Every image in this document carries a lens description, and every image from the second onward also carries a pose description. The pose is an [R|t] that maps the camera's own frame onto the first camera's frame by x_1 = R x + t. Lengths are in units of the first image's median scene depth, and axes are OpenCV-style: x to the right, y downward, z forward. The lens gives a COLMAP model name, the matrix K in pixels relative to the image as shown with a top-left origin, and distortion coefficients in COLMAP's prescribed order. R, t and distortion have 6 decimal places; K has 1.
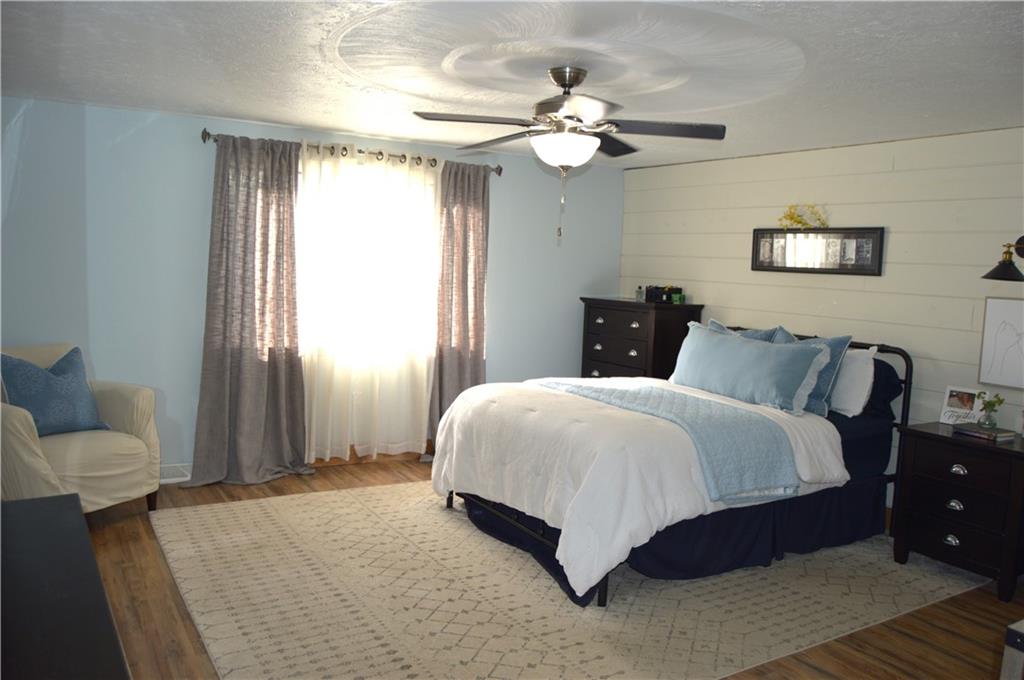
lens RADIAL K [[811.2, 0, 515.6], [0, 811.2, 340.7], [0, 0, 1]] dist [-0.086844, 0.004565]
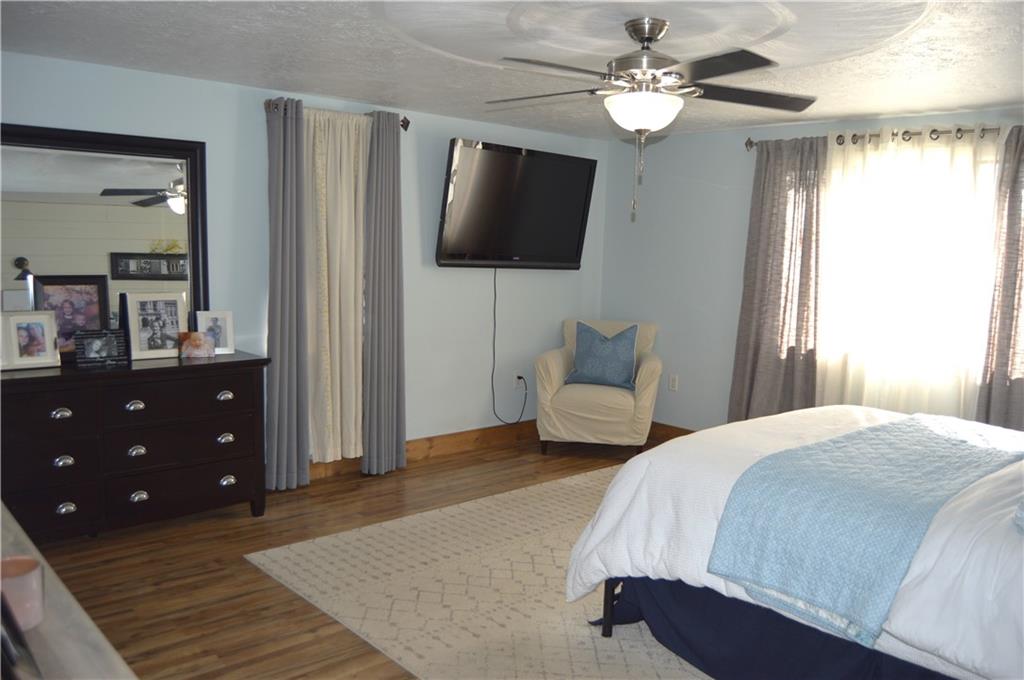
lens RADIAL K [[811.2, 0, 515.6], [0, 811.2, 340.7], [0, 0, 1]] dist [-0.086844, 0.004565]
pose [[0.191843, 0.073988, -0.978633, 0.630984], [-0.118082, 0.991651, 0.051824, -0.010206], [0.974296, 0.105617, 0.198978, 0.491171]]
